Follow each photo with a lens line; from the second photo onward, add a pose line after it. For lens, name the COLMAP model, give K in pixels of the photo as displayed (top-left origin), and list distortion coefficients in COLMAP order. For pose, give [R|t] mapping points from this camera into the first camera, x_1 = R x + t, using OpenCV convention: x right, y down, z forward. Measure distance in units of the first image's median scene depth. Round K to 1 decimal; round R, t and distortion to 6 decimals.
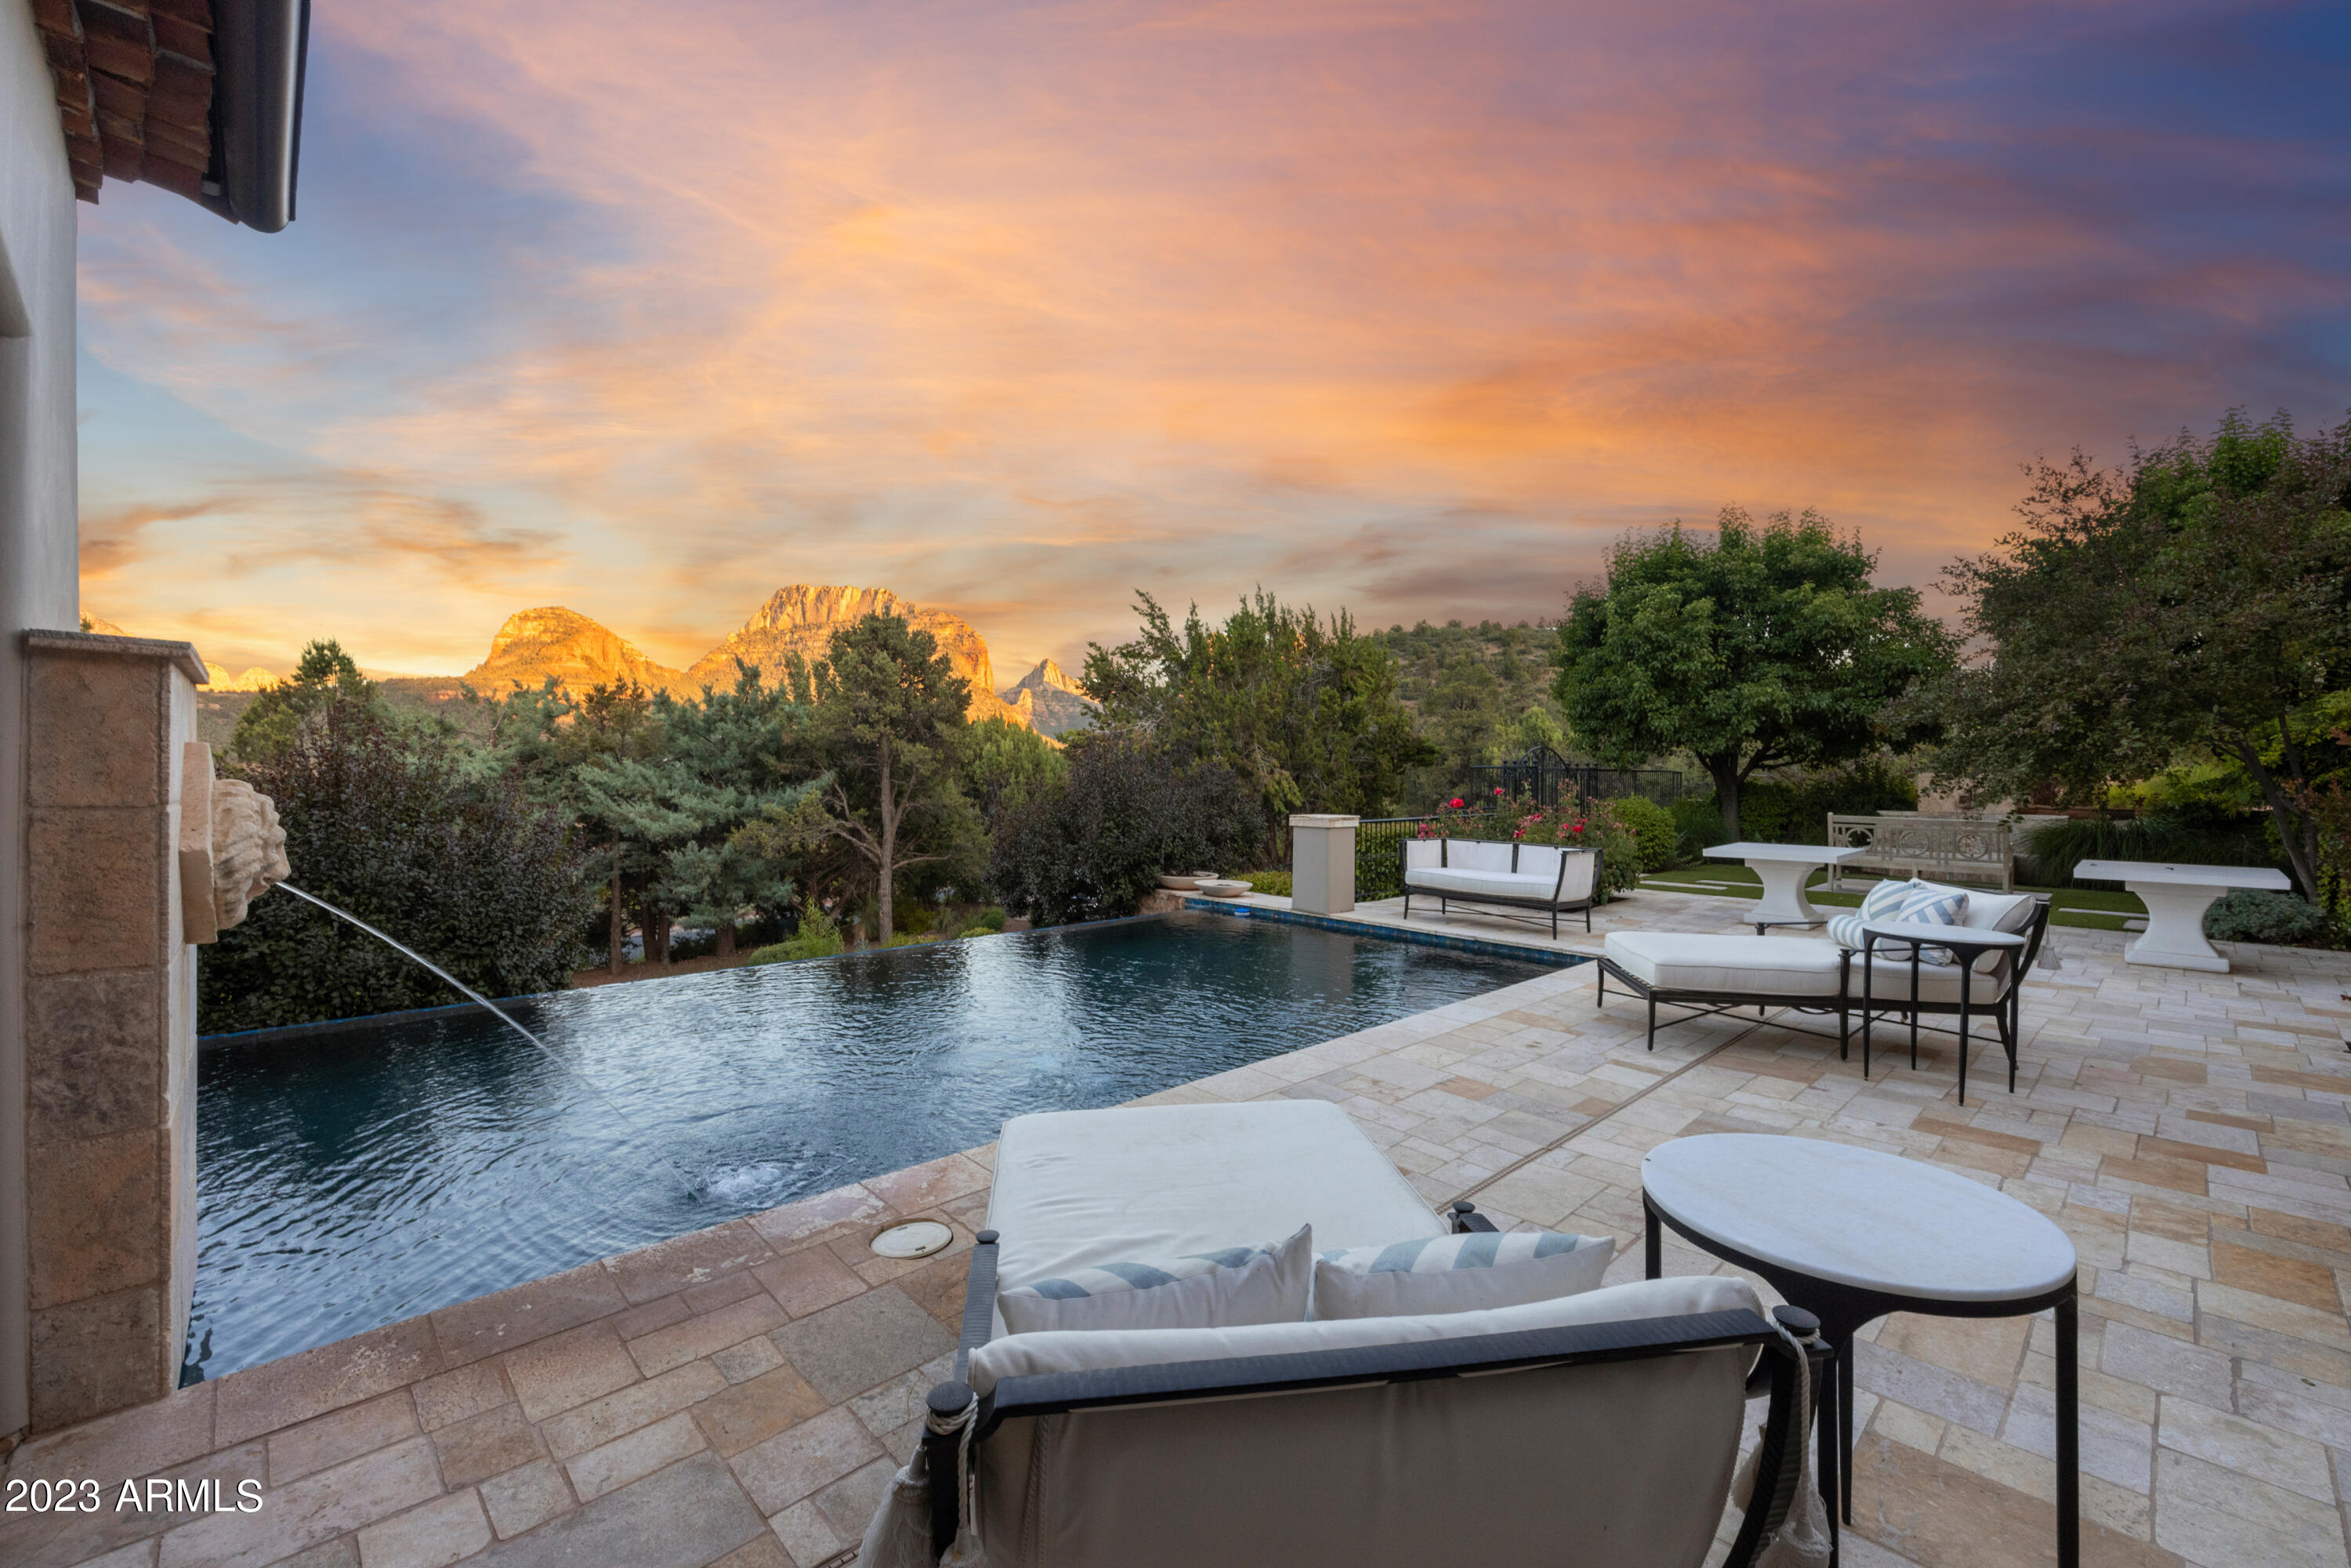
lens RADIAL K [[940.6, 0, 1158.1], [0, 940.6, 771.6], [0, 0, 1]] dist [-0.002006, -0.000120]
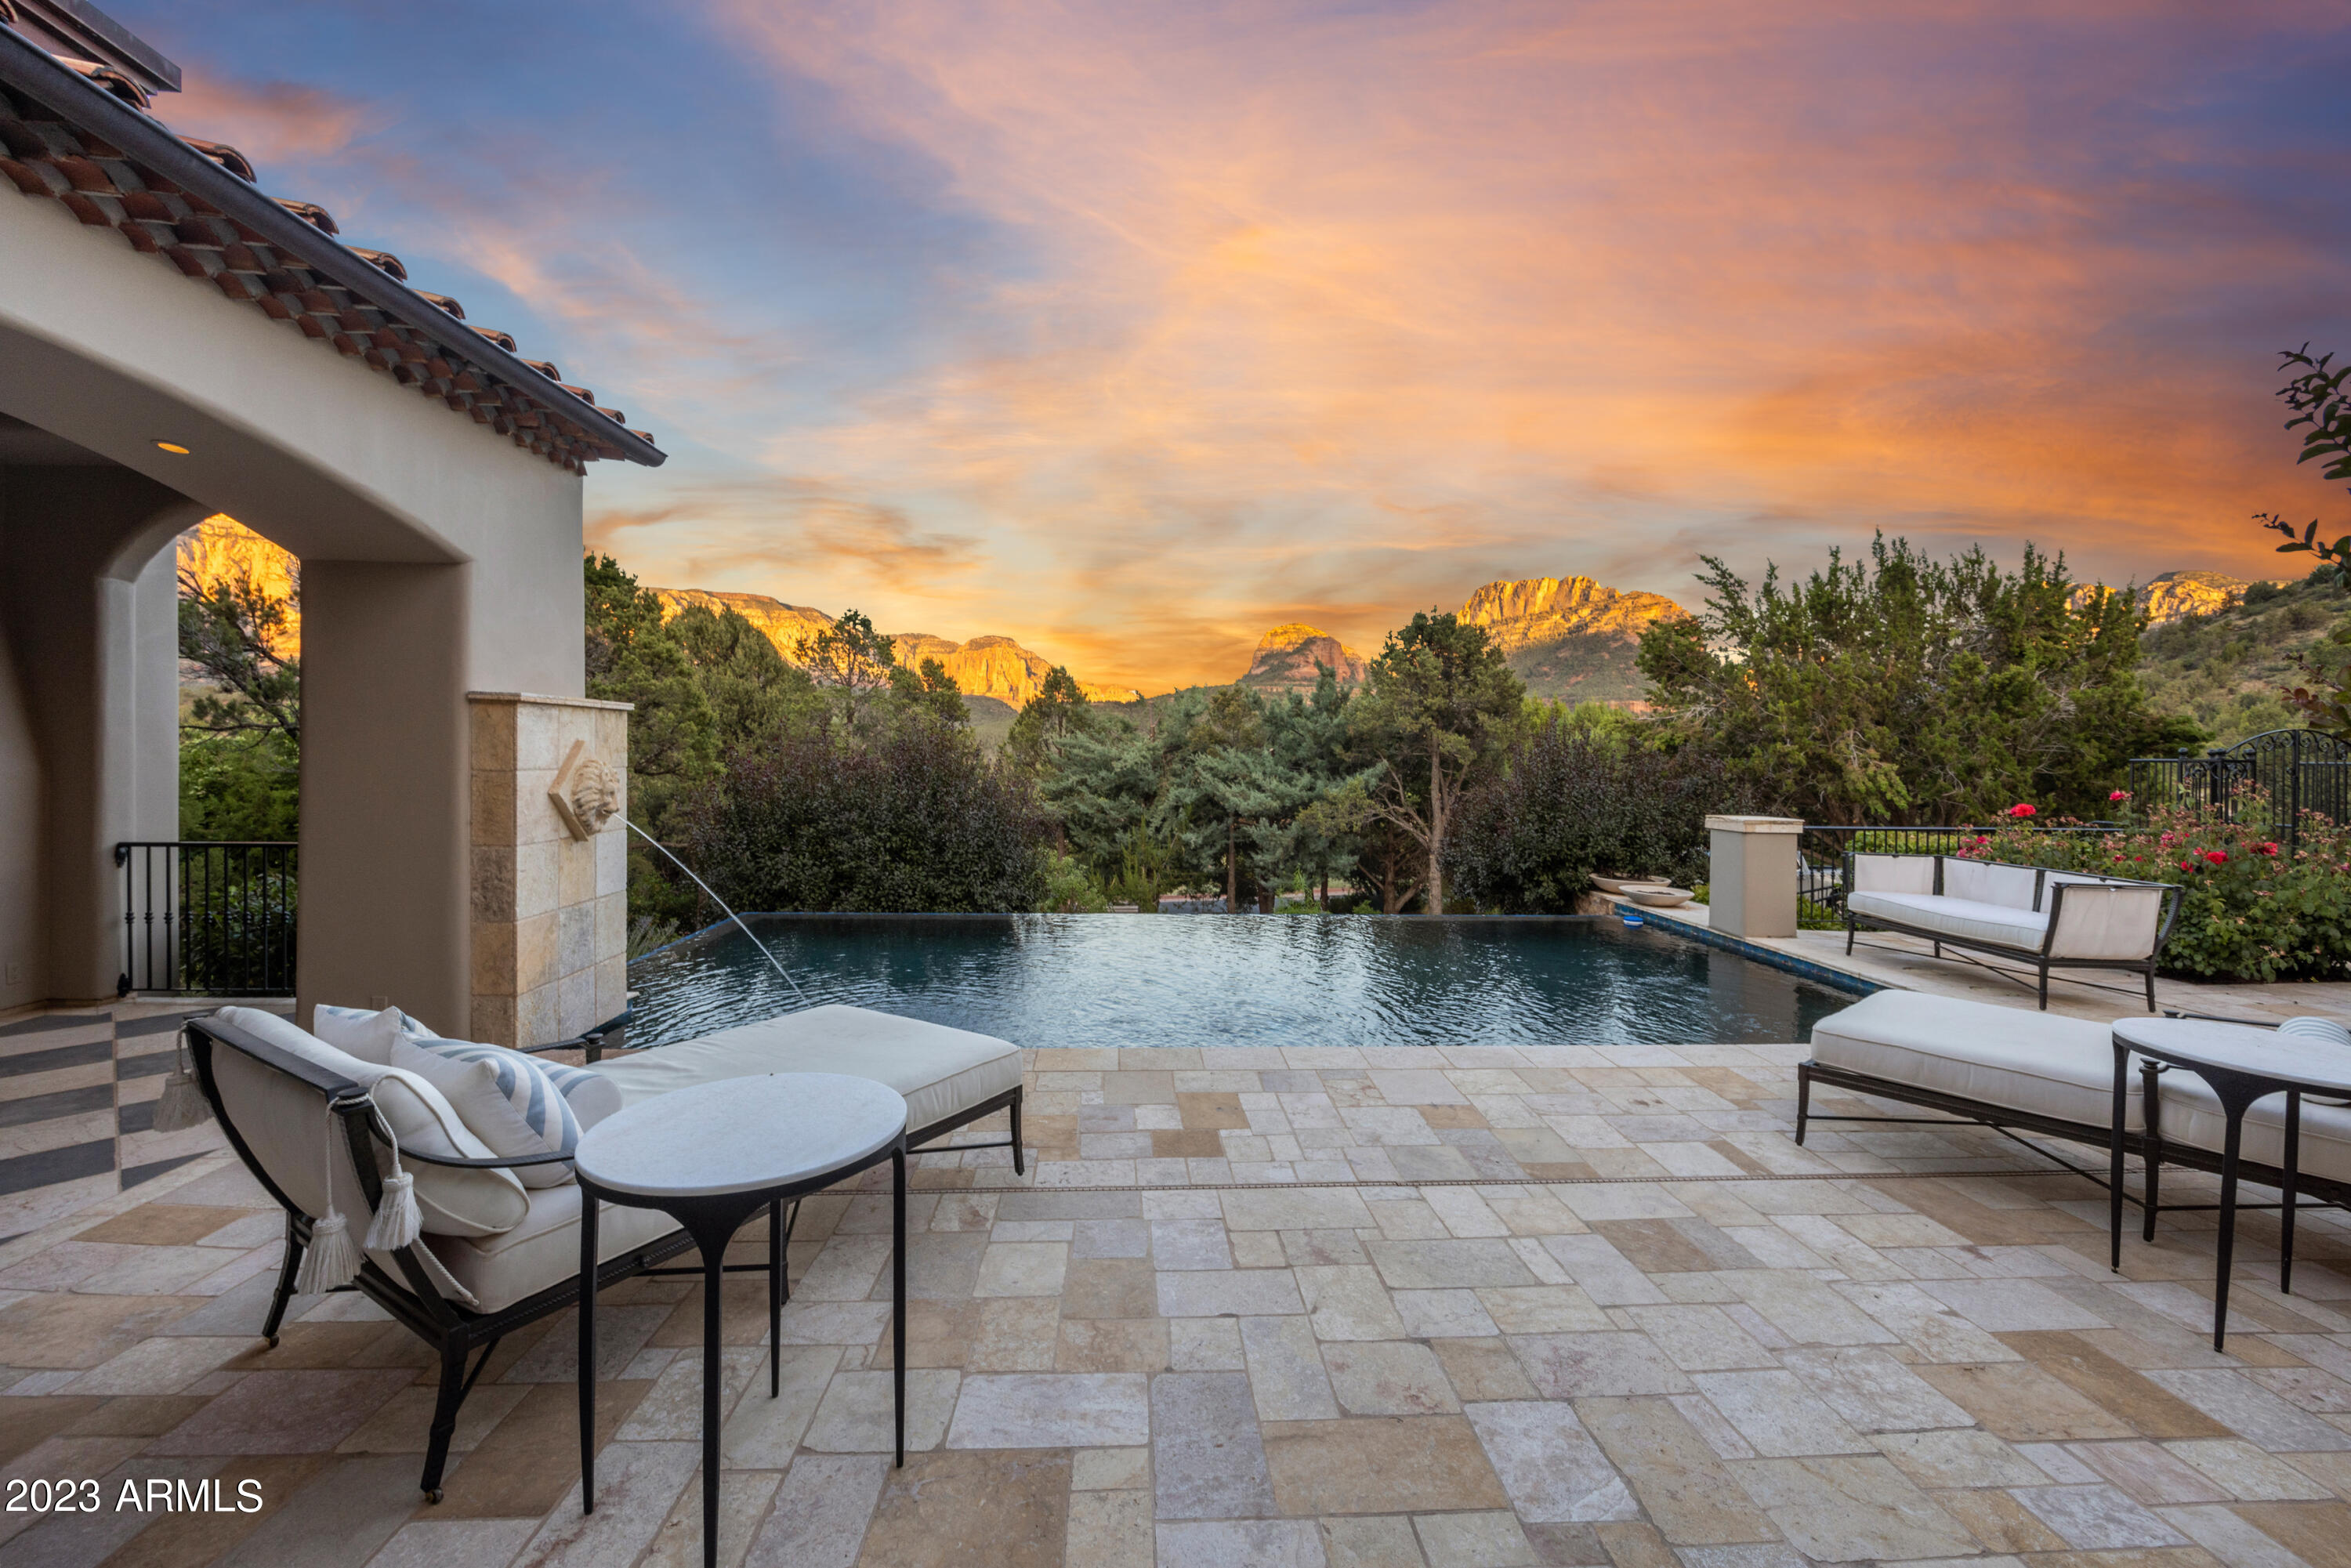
lens RADIAL K [[925.0, 0, 1209.2], [0, 925.0, 747.2], [0, 0, 1]] dist [-0.001776, -0.000580]
pose [[0.783054, -0.000848, -0.621953, 0.269264], [-0.008616, 0.999888, -0.012212, -0.000807], [0.621894, 0.014922, 0.782959, 0.062549]]
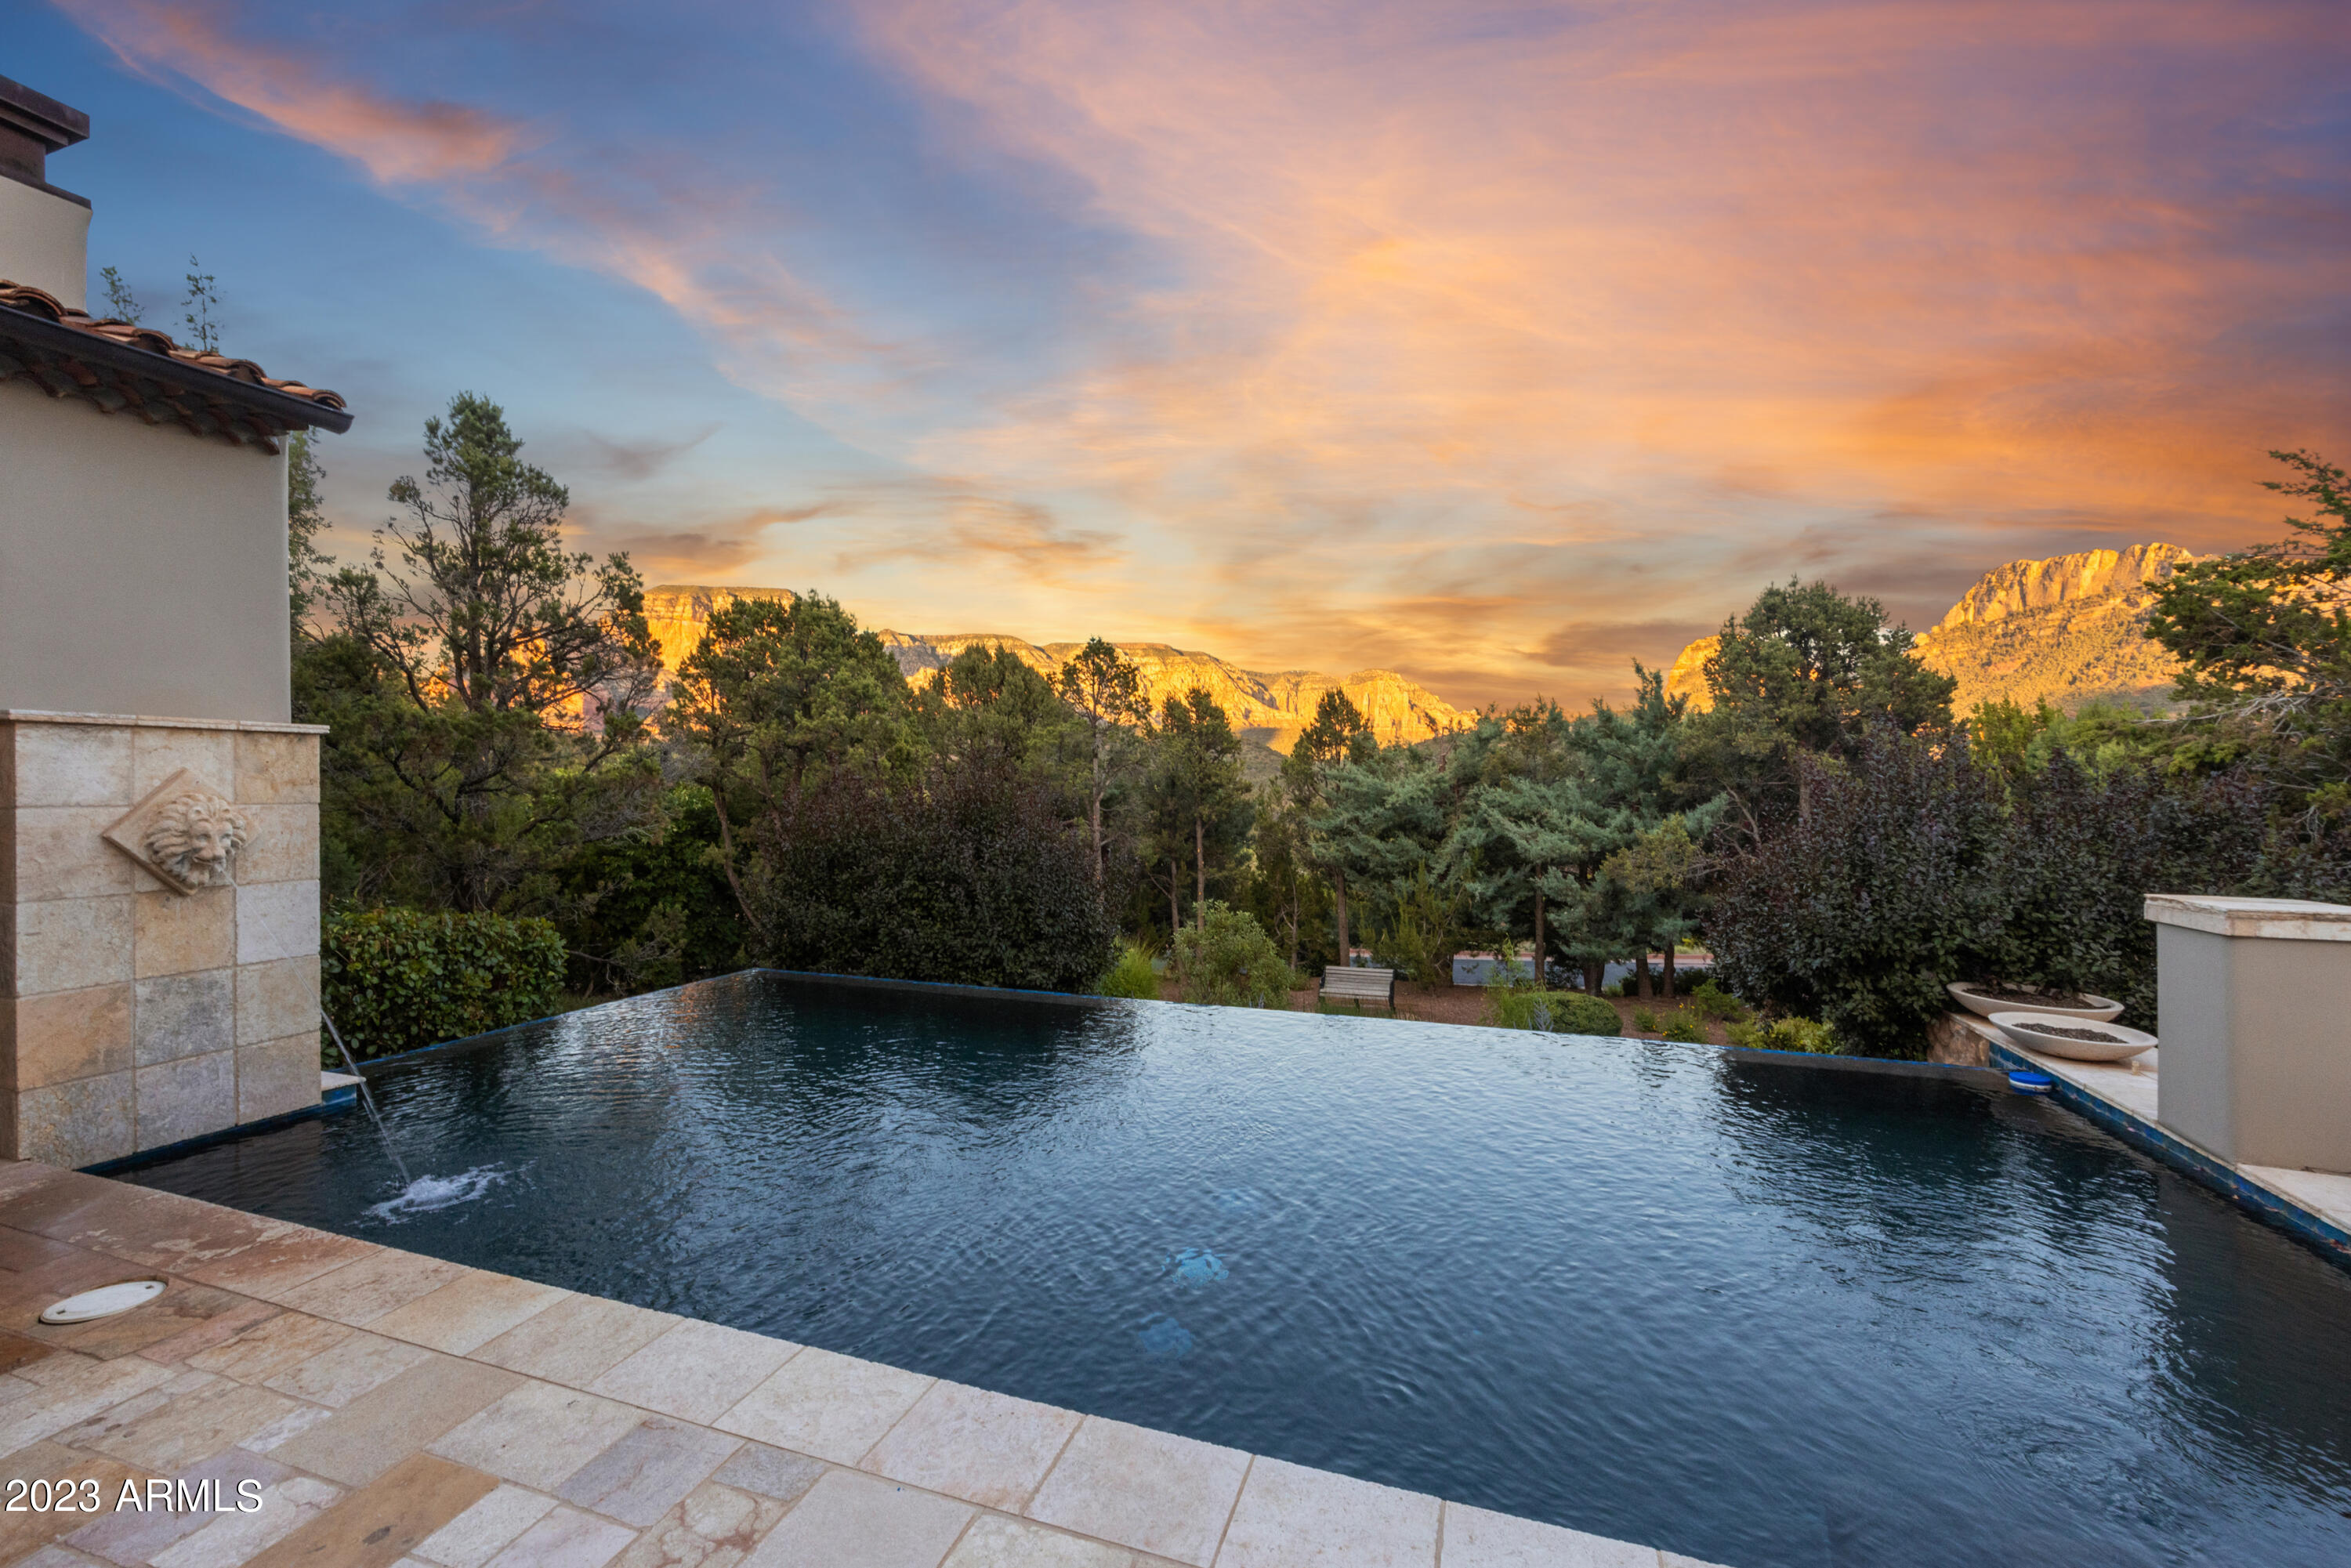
lens RADIAL K [[958.4, 0, 1226.5], [0, 958.4, 768.9], [0, 0, 1]] dist [-0.000090, -0.000061]
pose [[0.484947, -0.021354, -0.874283, 0.276586], [-0.000945, 0.999688, -0.024941, 0.001434], [0.874543, 0.012921, 0.484775, 0.383069]]
